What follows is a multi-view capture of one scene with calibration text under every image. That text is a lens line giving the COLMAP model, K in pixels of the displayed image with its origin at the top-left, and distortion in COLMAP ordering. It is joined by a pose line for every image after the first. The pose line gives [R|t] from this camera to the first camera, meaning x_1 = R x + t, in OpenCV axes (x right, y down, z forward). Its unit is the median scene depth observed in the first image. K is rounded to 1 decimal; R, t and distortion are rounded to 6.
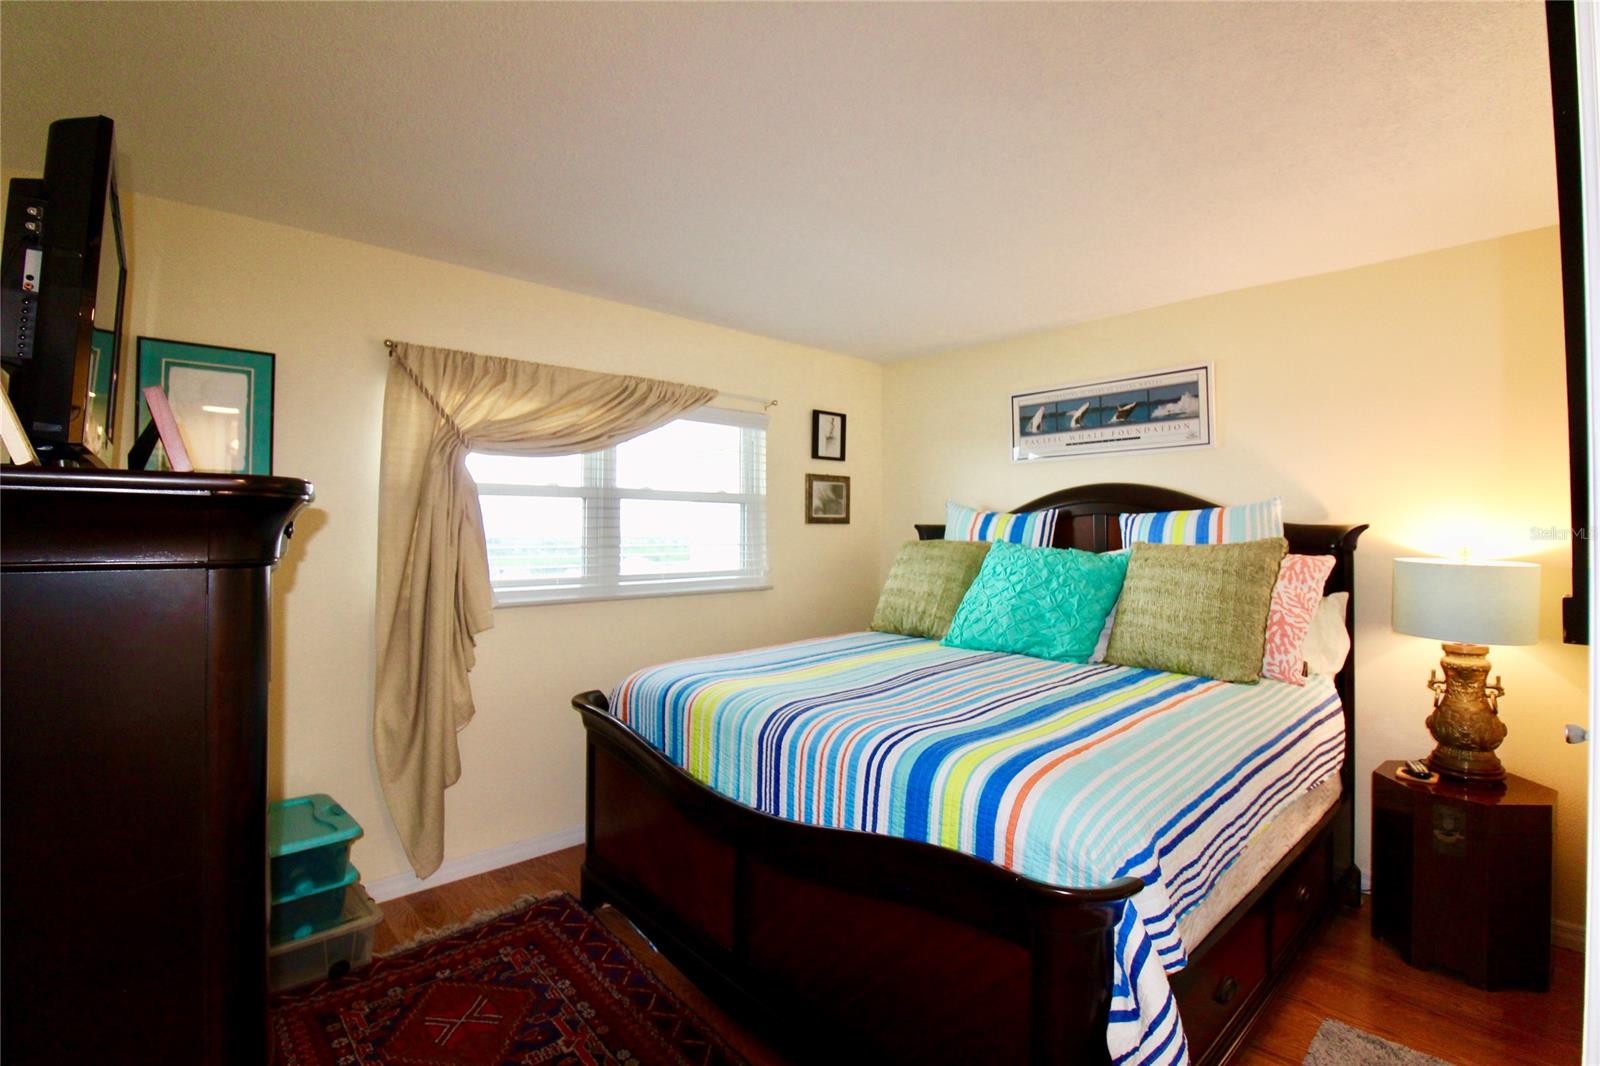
lens RADIAL K [[754.1, 0, 809.9], [0, 754.1, 524.4], [0, 0, 1]] dist [0.011110, -0.017286]
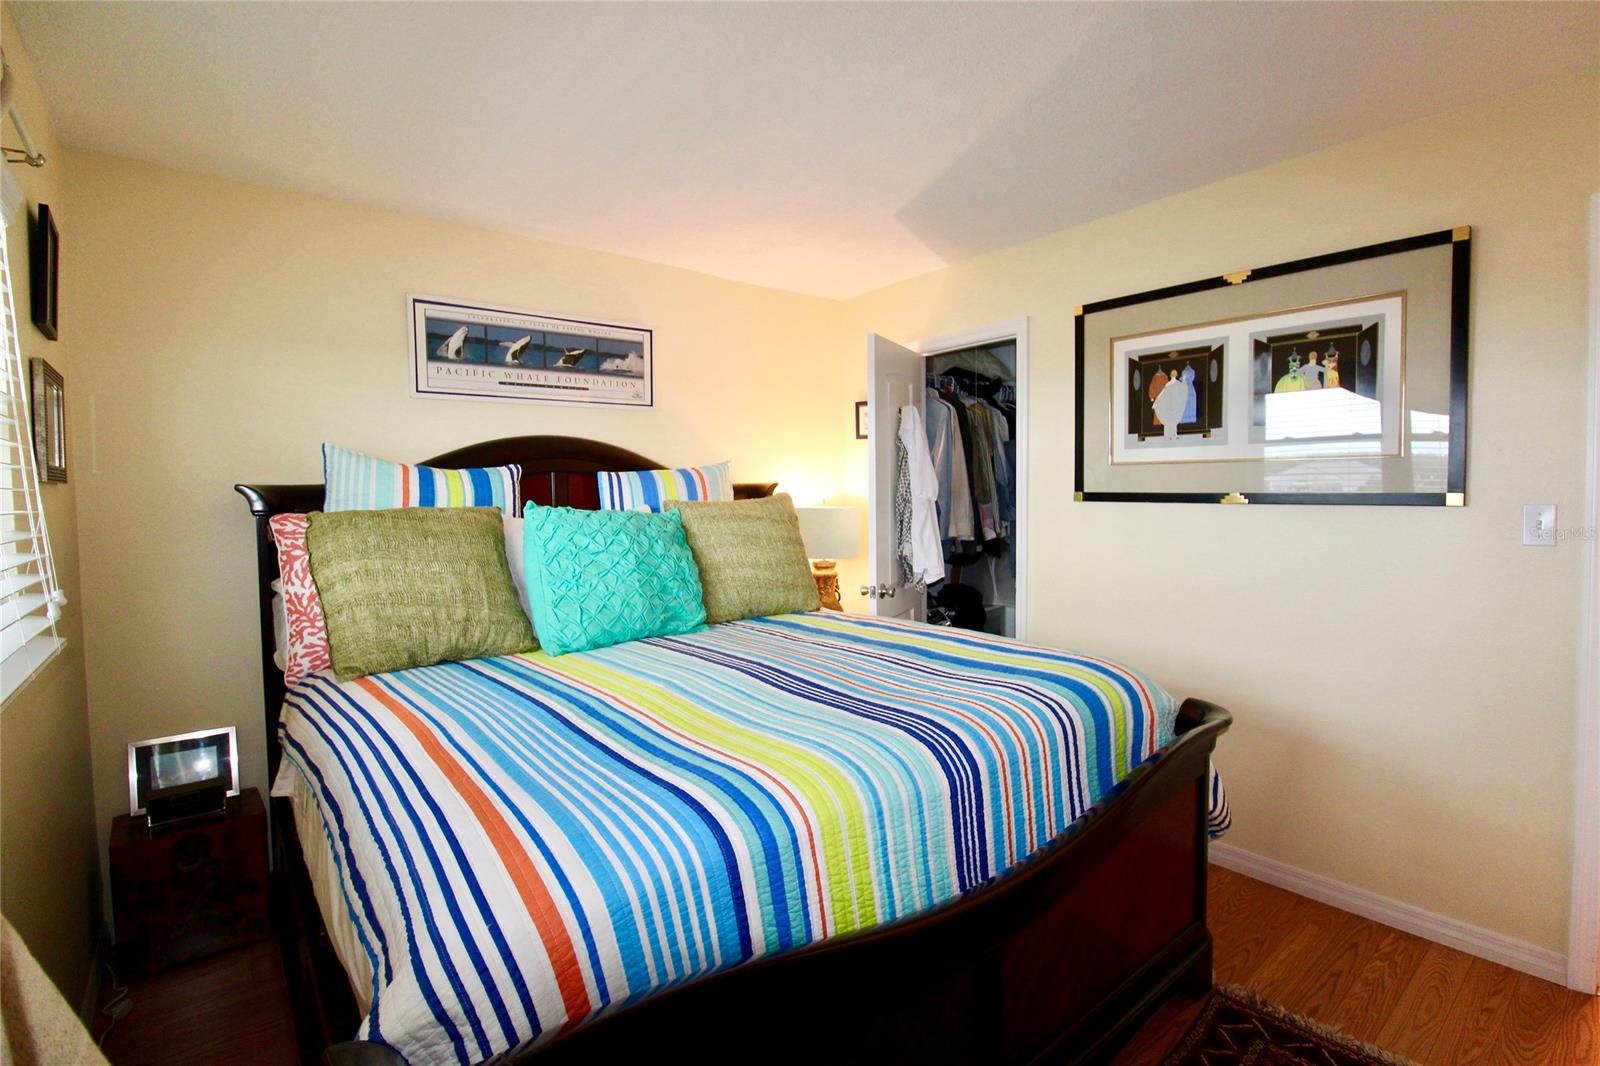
lens RADIAL K [[754.1, 0, 809.9], [0, 754.1, 524.4], [0, 0, 1]] dist [0.011110, -0.017286]
pose [[0.041592, -0.050192, 0.997873, -0.470441], [0.008097, 0.998722, 0.049898, 0.006100], [-0.999102, 0.006005, 0.041945, 0.680796]]
